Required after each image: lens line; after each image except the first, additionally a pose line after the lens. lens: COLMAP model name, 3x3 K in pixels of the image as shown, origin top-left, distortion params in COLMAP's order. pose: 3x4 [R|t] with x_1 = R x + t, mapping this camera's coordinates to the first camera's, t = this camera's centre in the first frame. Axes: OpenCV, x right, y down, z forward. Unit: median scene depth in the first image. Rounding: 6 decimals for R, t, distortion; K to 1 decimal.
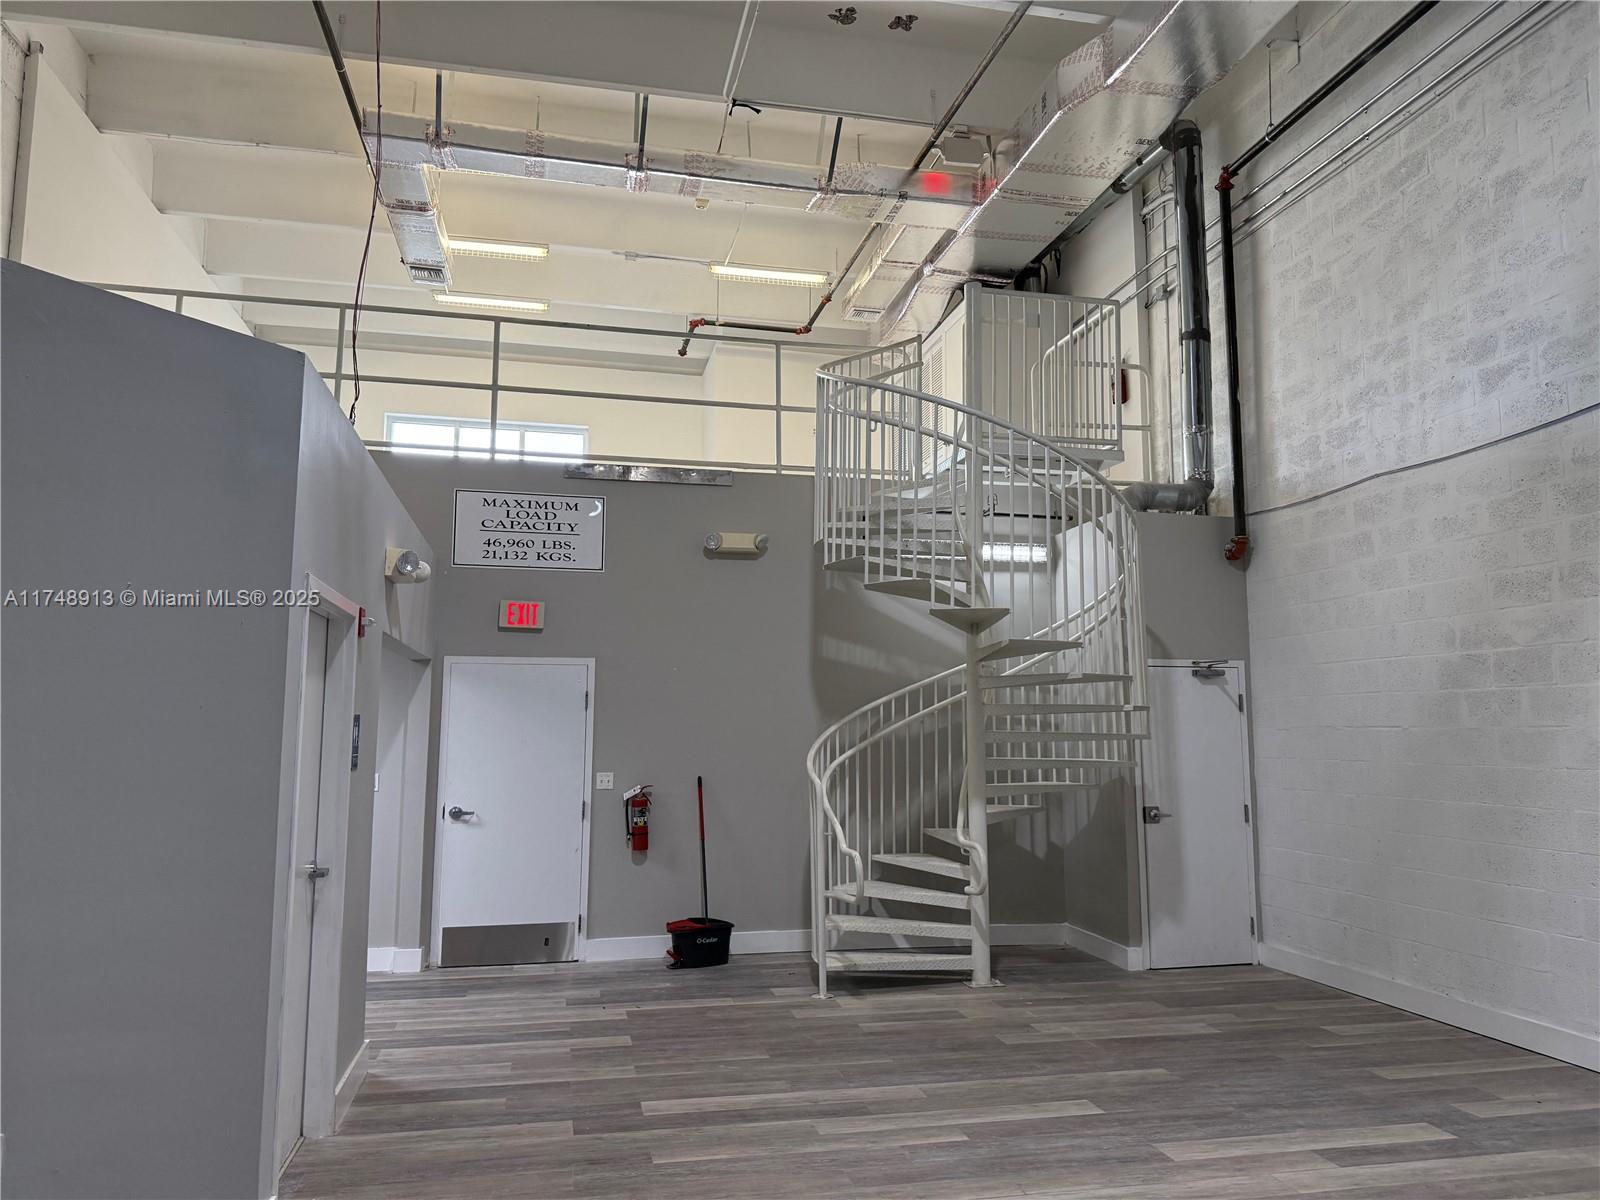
lens RADIAL K [[1129.4, 0, 799.4], [0, 1129.4, 601.7], [0, 0, 1]] dist [0.056294, -0.066803]
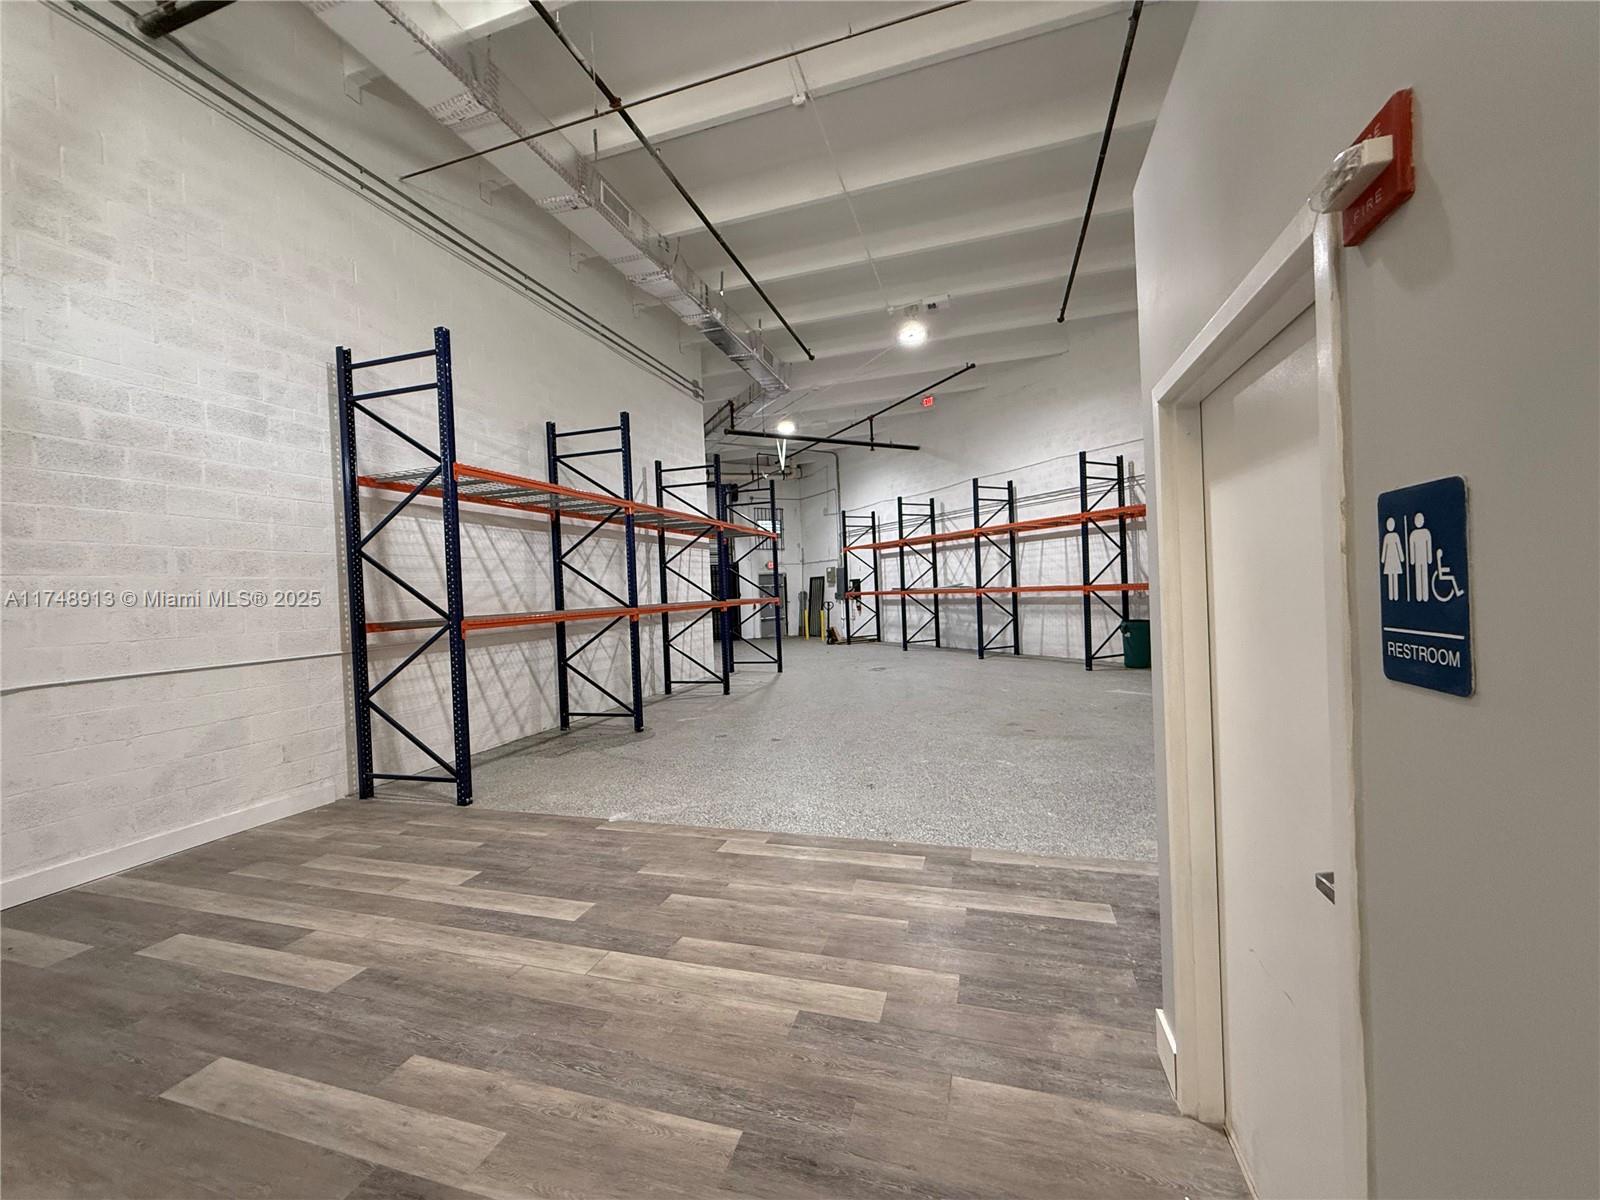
lens RADIAL K [[634.6, 0, 797.8], [0, 634.6, 598.6], [0, 0, 1]] dist [-0.002557, -0.000754]
pose [[-0.866370, 0.027515, 0.498644, -0.369545], [-0.015792, 0.996472, -0.082422, 0.155150], [-0.499152, -0.079283, -0.862880, 1.321109]]
